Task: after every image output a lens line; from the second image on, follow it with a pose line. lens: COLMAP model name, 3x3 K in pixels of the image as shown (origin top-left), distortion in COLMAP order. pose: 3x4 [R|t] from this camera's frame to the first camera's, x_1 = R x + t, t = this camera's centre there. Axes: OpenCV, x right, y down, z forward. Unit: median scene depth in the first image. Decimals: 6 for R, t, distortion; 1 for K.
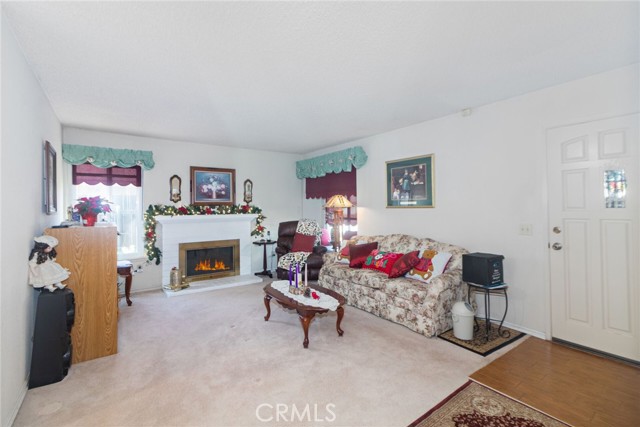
lens RADIAL K [[297.7, 0, 321.1], [0, 297.7, 202.2], [0, 0, 1]] dist [0.005755, 0.000992]
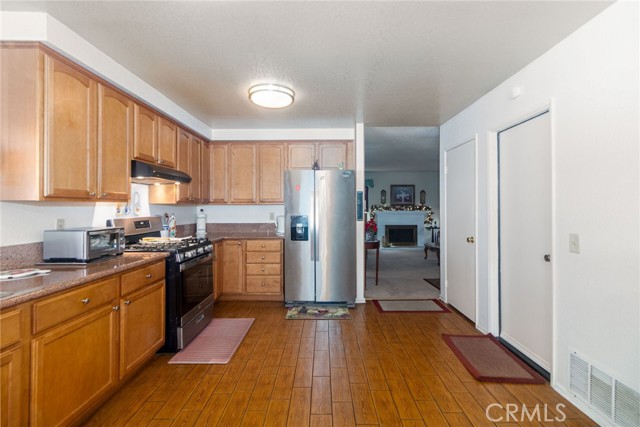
lens RADIAL K [[297.7, 0, 319.3], [0, 297.7, 208.7], [0, 0, 1]] dist [0.005755, 0.000992]
pose [[0.804337, 0.008553, -0.594112, 0.356300], [0.002932, 0.999827, 0.018363, -0.006131], [0.594166, -0.016512, 0.804173, -0.878935]]
